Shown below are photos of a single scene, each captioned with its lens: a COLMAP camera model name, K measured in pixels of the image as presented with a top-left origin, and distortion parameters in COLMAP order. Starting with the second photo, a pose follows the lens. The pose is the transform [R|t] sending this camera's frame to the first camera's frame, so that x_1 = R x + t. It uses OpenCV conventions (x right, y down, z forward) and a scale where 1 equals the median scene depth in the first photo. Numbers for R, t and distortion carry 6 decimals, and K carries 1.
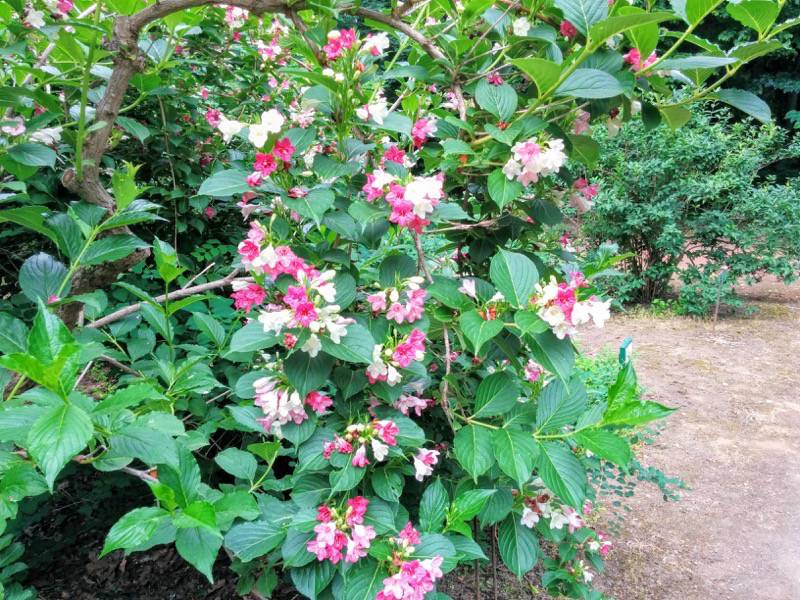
lens RADIAL K [[698.0, 0, 402.6], [0, 698.0, 303.4], [0, 0, 1]] dist [0.007376, -0.001213]
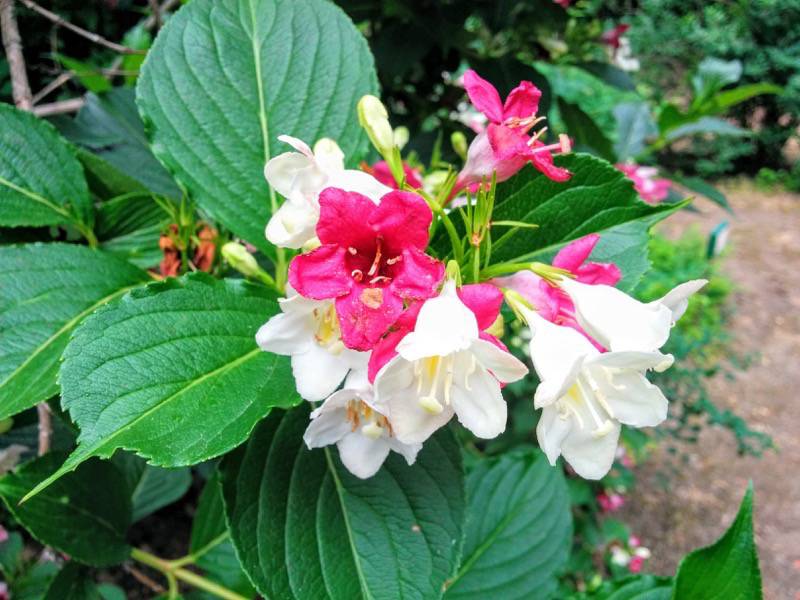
lens RADIAL K [[698.0, 0, 402.6], [0, 698.0, 303.4], [0, 0, 1]] dist [0.007376, -0.001213]
pose [[0.991298, 0.088064, -0.097837, 0.075932], [-0.065091, 0.973962, 0.217166, -0.008697], [0.114414, -0.208908, 0.971219, 0.257125]]
